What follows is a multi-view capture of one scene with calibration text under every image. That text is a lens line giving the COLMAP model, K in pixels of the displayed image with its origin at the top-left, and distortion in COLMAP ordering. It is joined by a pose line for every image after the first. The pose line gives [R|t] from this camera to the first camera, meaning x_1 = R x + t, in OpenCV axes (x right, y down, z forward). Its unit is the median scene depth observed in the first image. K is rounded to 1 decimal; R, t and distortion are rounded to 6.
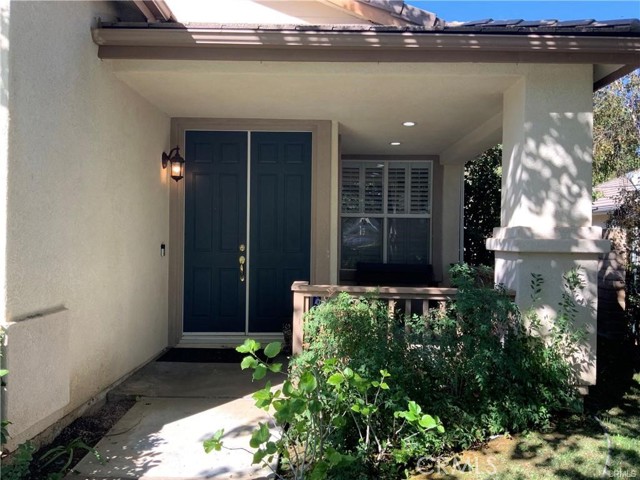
lens RADIAL K [[526.5, 0, 319.9], [0, 526.5, 238.3], [0, 0, 1]] dist [0.109453, -0.193349]
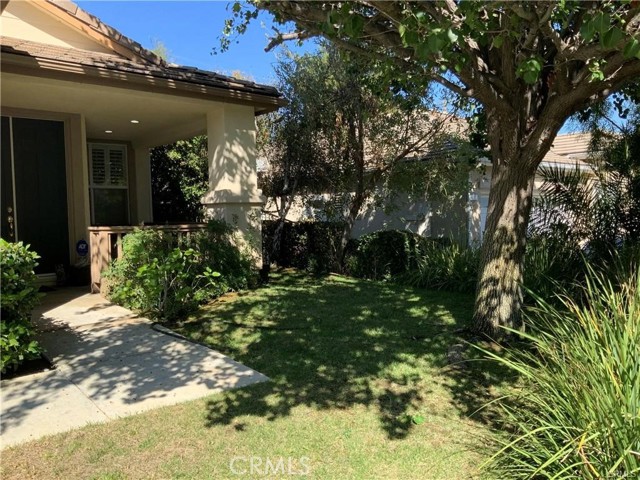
lens RADIAL K [[526.5, 0, 319.9], [0, 526.5, 238.3], [0, 0, 1]] dist [0.109453, -0.193349]
pose [[0.756017, -0.063346, 0.651480, -0.590223], [0.039502, 0.997907, 0.051191, 0.069457], [-0.653359, -0.012966, 0.756937, -0.620818]]
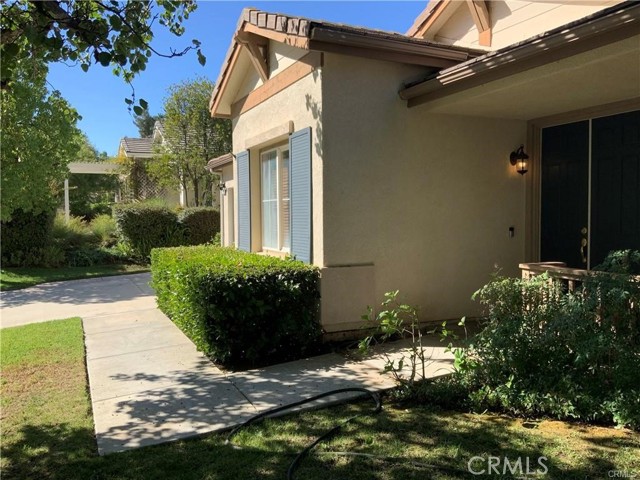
lens RADIAL K [[537.5, 0, 321.0], [0, 537.5, 236.7], [0, 0, 1]] dist [0.000614, -0.007754]
pose [[0.432563, 0.020795, -0.901364, 0.832605], [0.010452, 0.999551, 0.028076, -0.008309], [0.901543, -0.021566, 0.432151, 0.082006]]
